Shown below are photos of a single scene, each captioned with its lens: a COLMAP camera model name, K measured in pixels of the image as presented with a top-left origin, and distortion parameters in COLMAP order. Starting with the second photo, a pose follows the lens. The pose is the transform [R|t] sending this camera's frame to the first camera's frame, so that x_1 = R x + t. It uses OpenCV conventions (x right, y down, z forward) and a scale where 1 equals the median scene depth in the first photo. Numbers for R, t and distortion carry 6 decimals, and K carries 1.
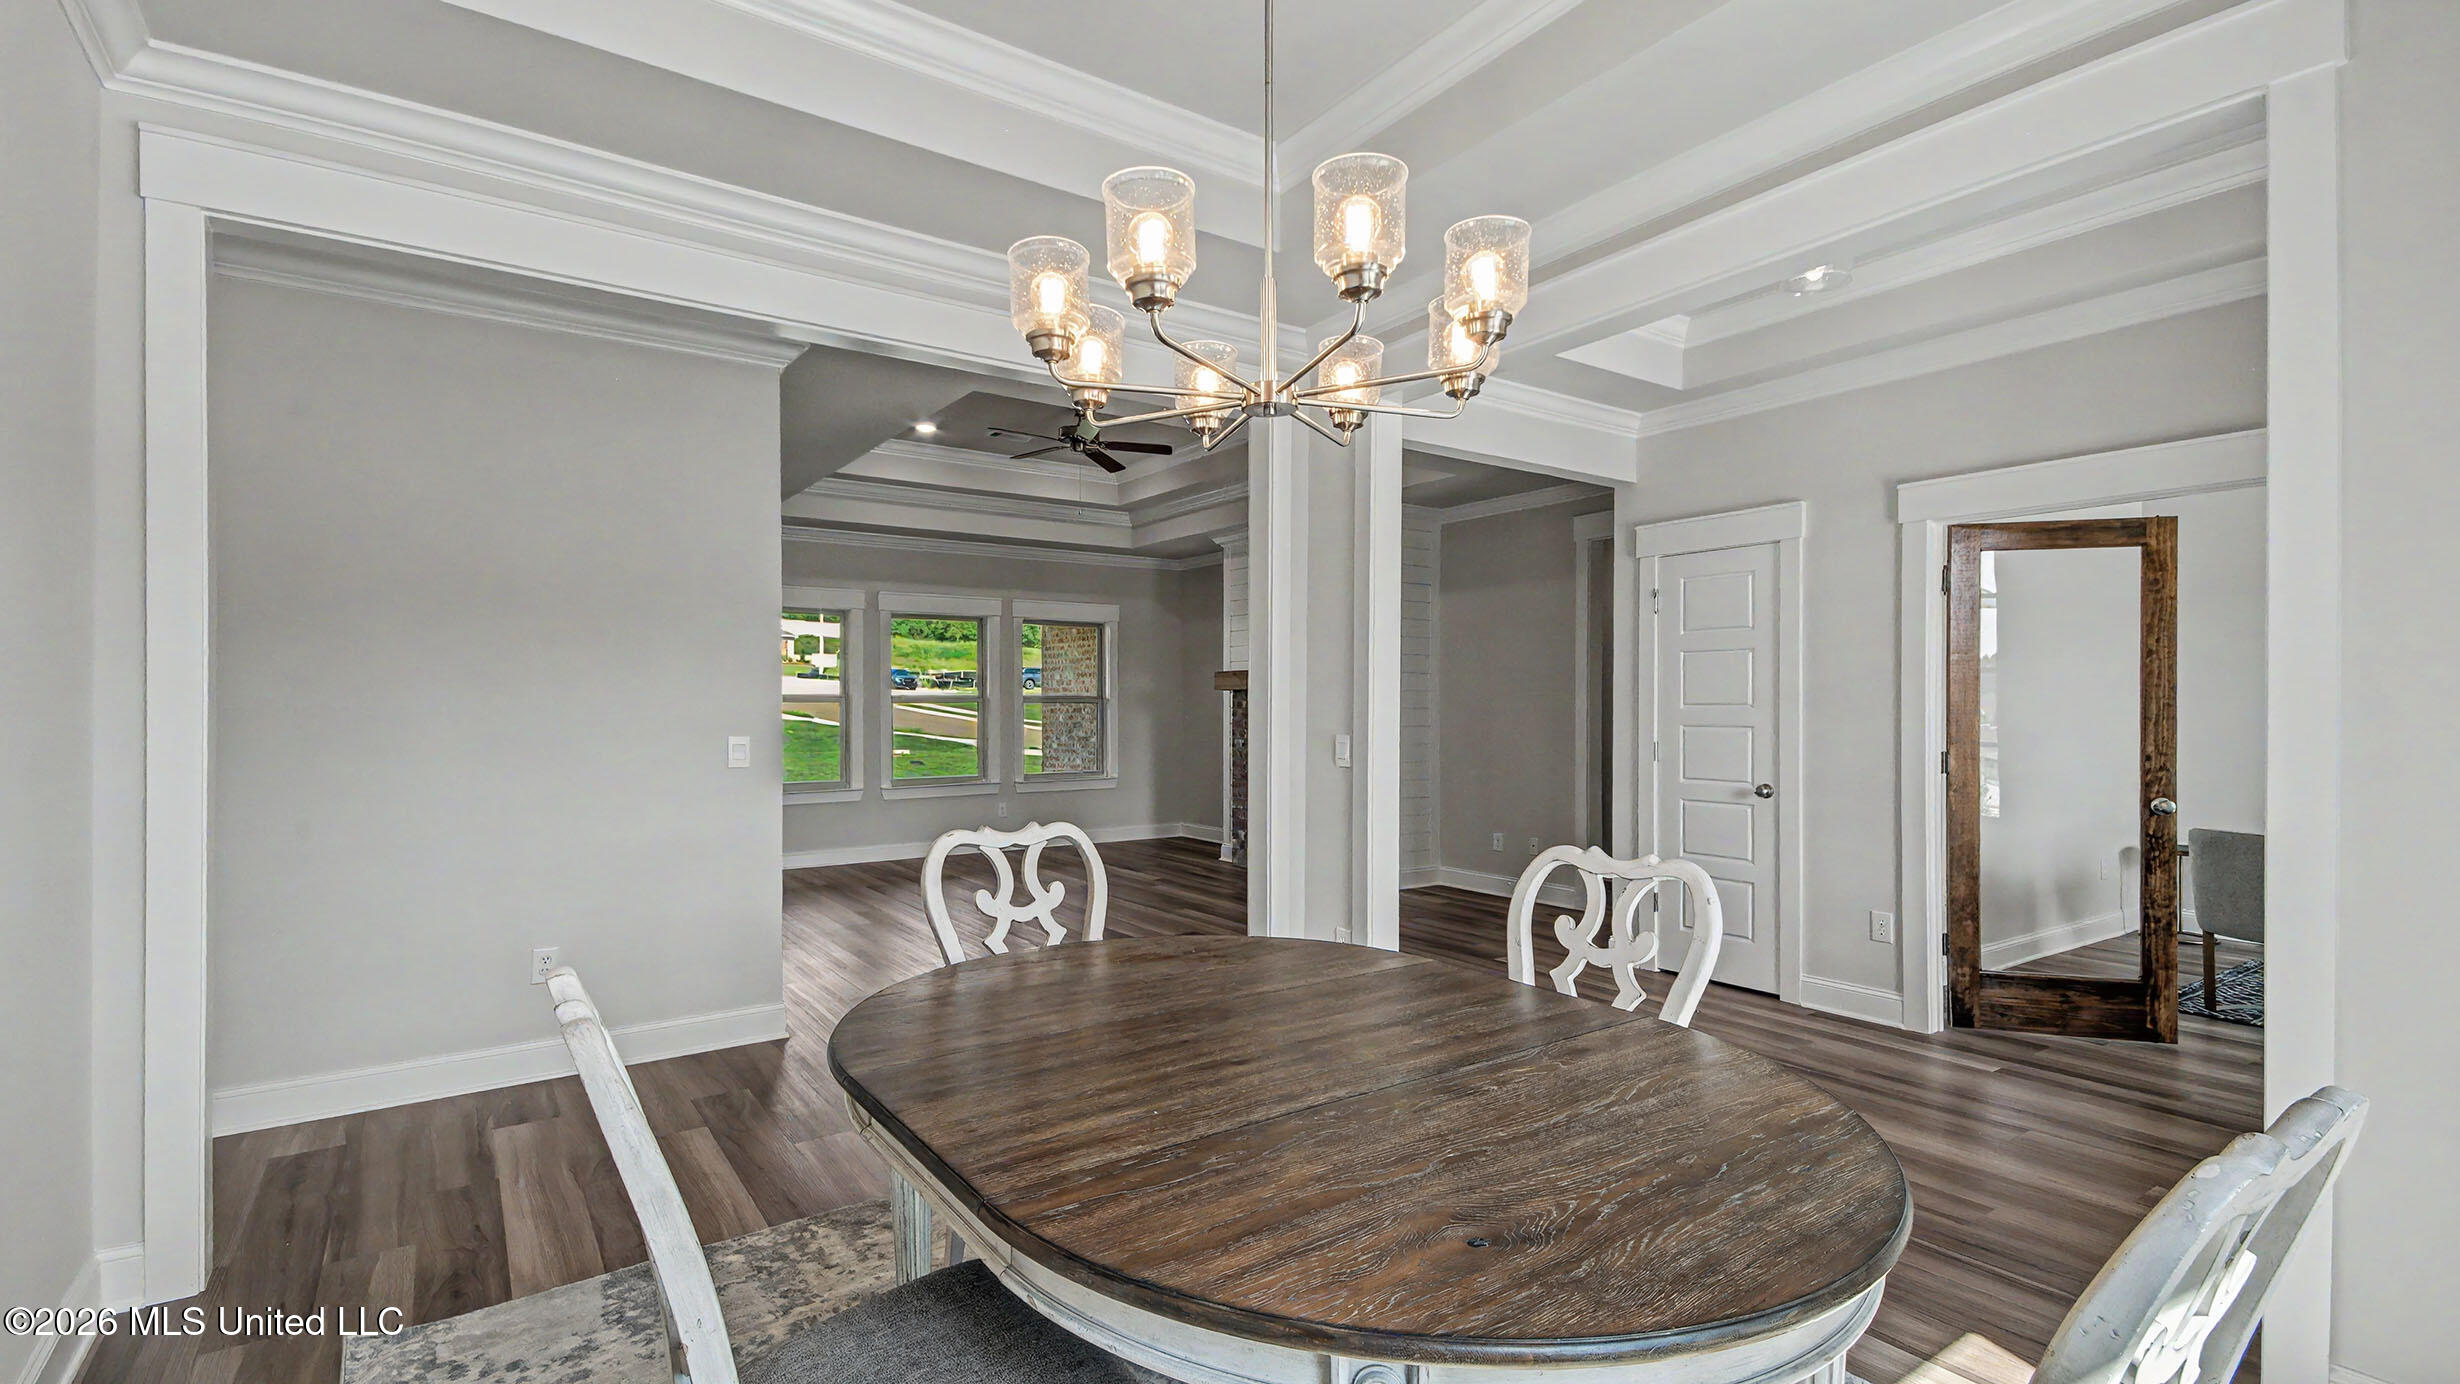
lens RADIAL K [[1092.6, 0, 1212.8], [0, 1092.6, 701.1], [0, 0, 1]] dist [0.002001, 0.000102]
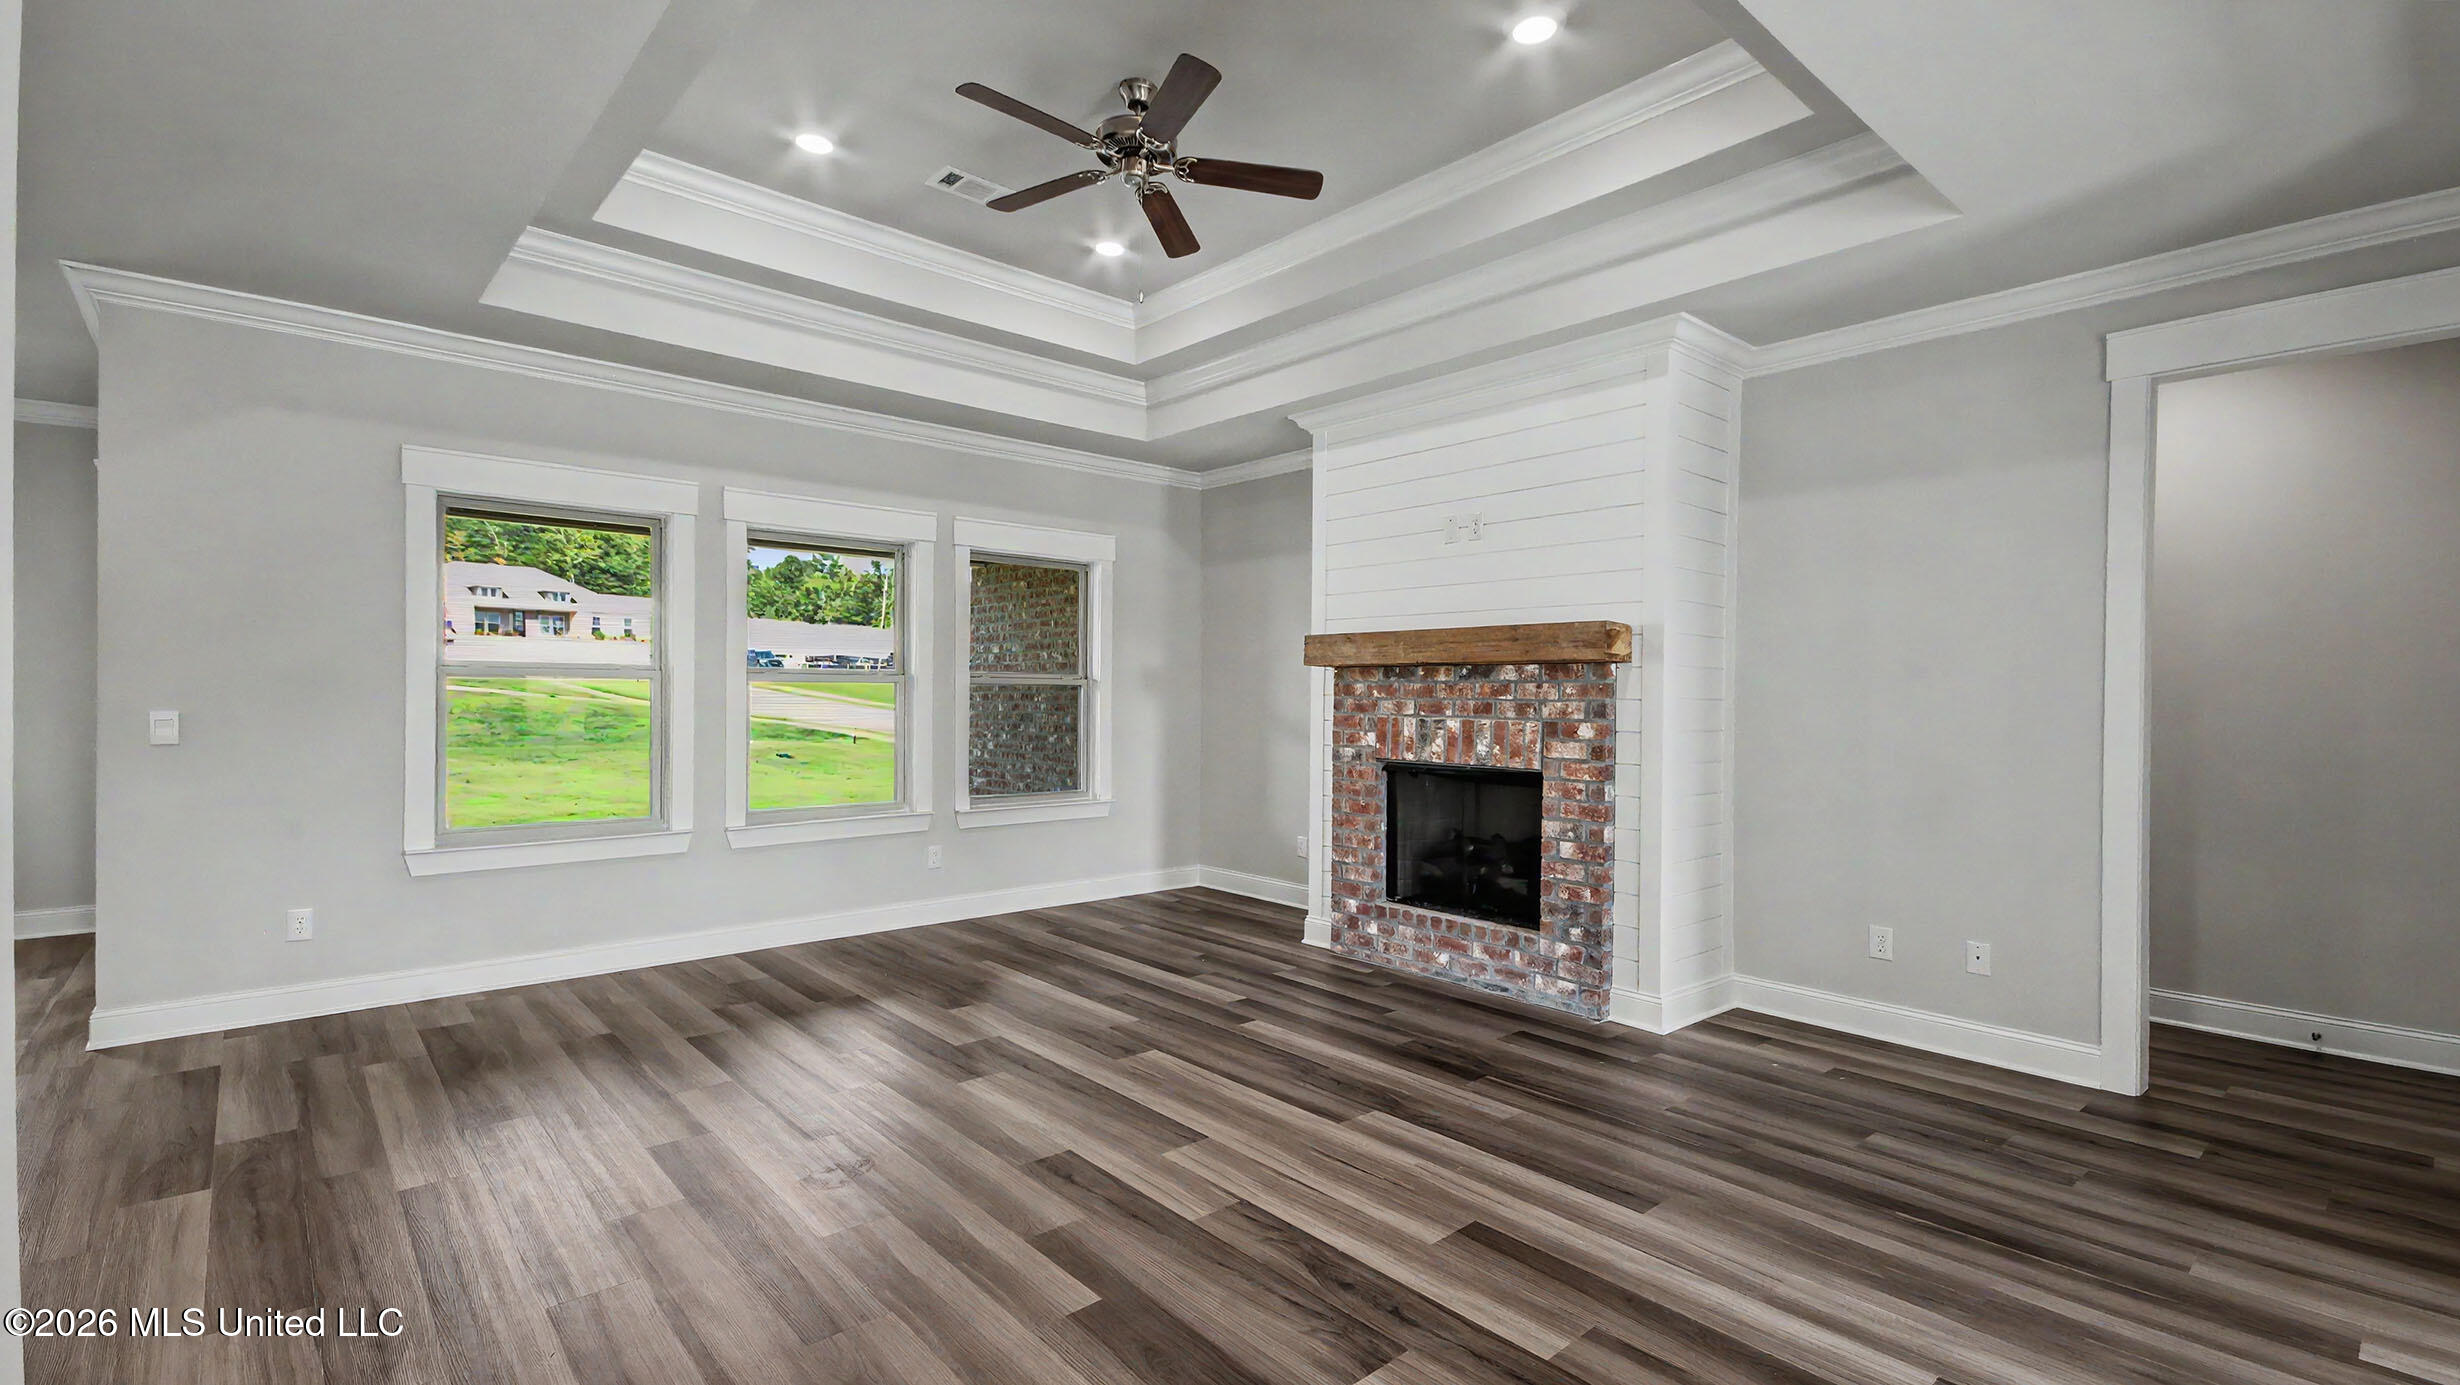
lens RADIAL K [[1069.5, 0, 1205.3], [0, 1069.5, 697.2], [0, 0, 1]] dist [0.038763, -0.003666]
pose [[0.993697, 0.009724, 0.111674, -0.116237], [-0.010432, 0.999929, 0.005752, 0.004777], [-0.111610, -0.006880, 0.993728, 0.406304]]
